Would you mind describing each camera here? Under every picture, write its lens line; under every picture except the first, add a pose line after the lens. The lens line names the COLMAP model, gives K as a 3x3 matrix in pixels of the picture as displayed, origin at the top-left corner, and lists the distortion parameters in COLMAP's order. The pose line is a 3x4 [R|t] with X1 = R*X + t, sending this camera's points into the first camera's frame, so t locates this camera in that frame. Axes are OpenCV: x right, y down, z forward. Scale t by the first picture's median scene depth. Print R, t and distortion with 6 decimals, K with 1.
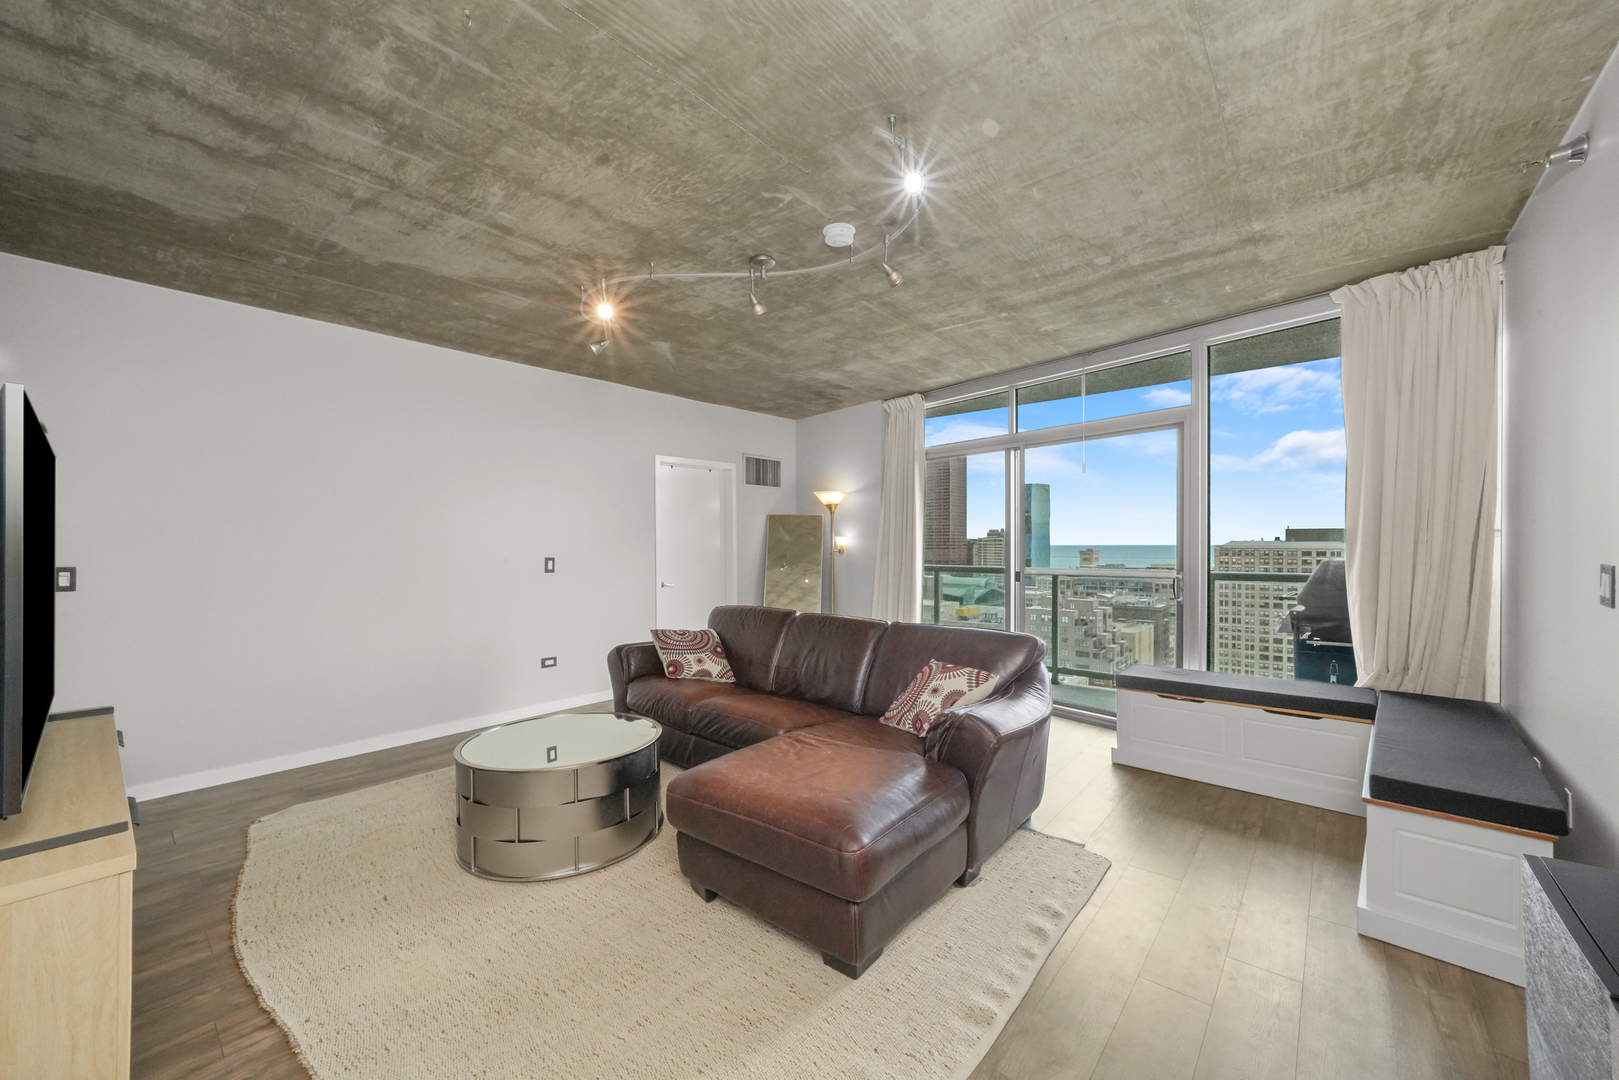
lens RADIAL K [[616.4, 0, 805.3], [0, 616.4, 546.4], [0, 0, 1]] dist [-0.010245, 0.000125]
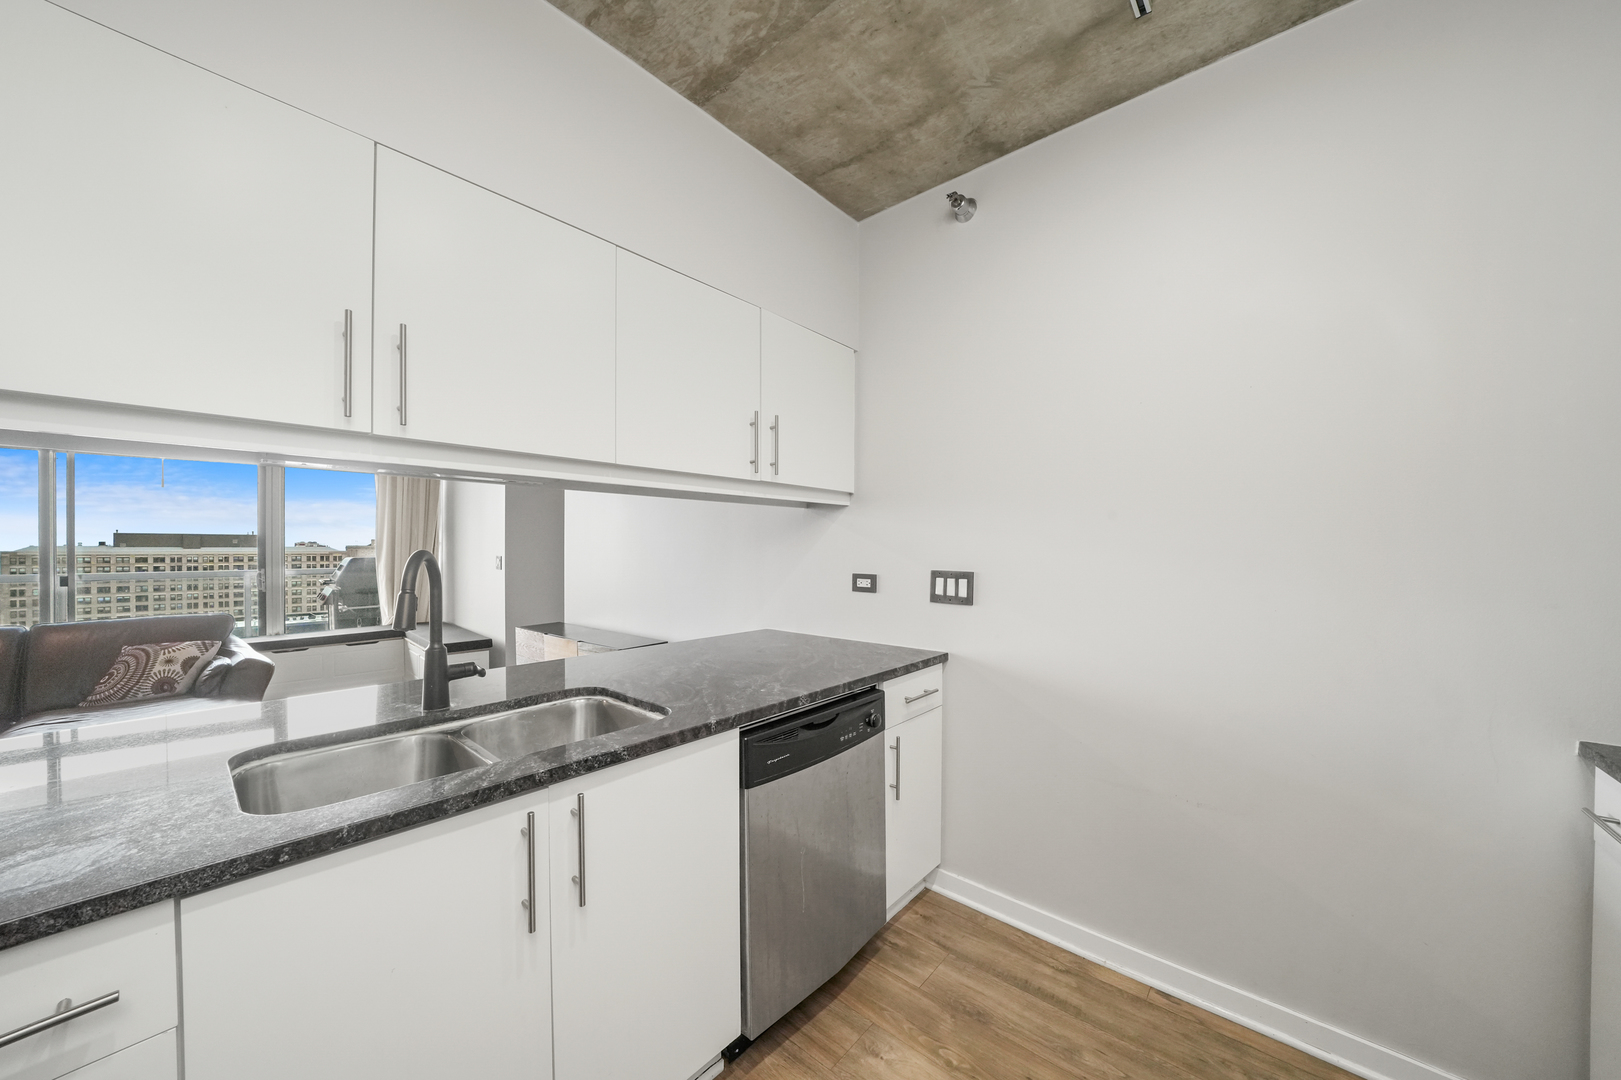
lens RADIAL K [[569.2, 0, 803.3], [0, 569.2, 555.0], [0, 0, 1]] dist [-0.026002, 0.002879]
pose [[0.006303, -0.008484, 0.999944, -0.707279], [0.002698, 0.999961, 0.008468, 0.004536], [-0.999976, 0.002644, 0.006326, -0.264398]]
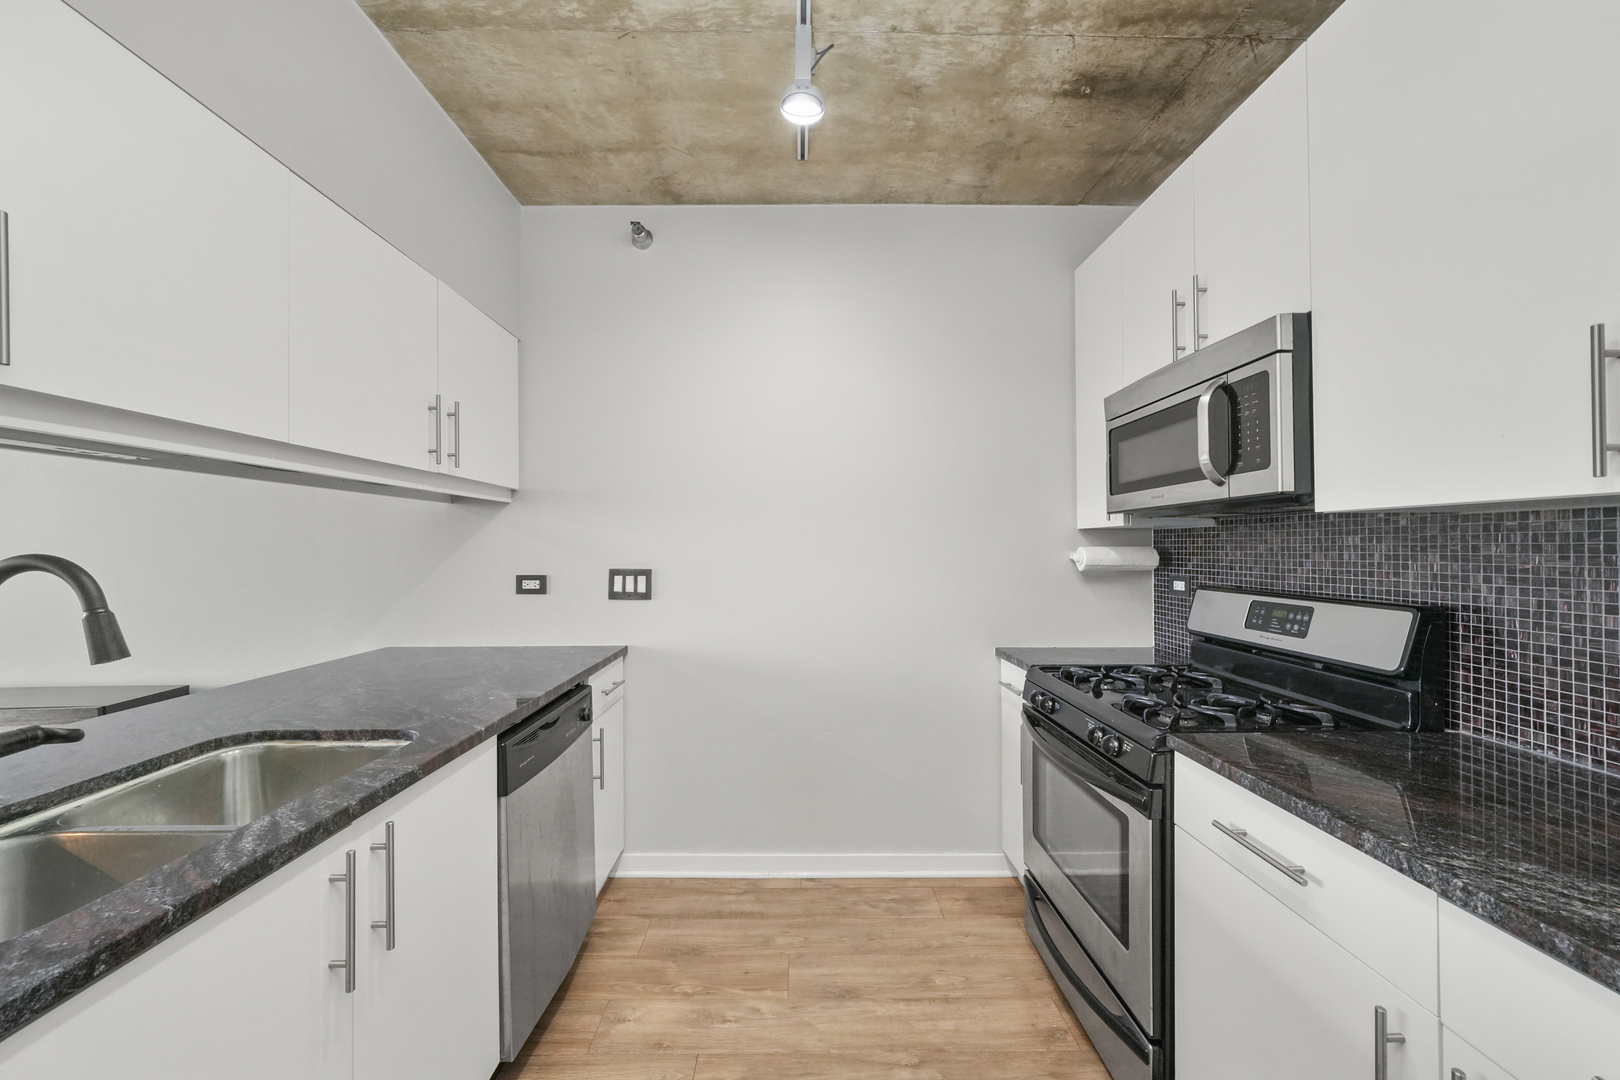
lens RADIAL K [[616.8, 0, 801.1], [0, 616.8, 543.5], [0, 0, 1]] dist [-0.010245, 0.000125]
pose [[-0.659233, 0.011722, 0.751847, -0.757049], [0.011078, 0.999921, -0.005875, 0.004523], [-0.751857, 0.004456, -0.659311, -0.108794]]
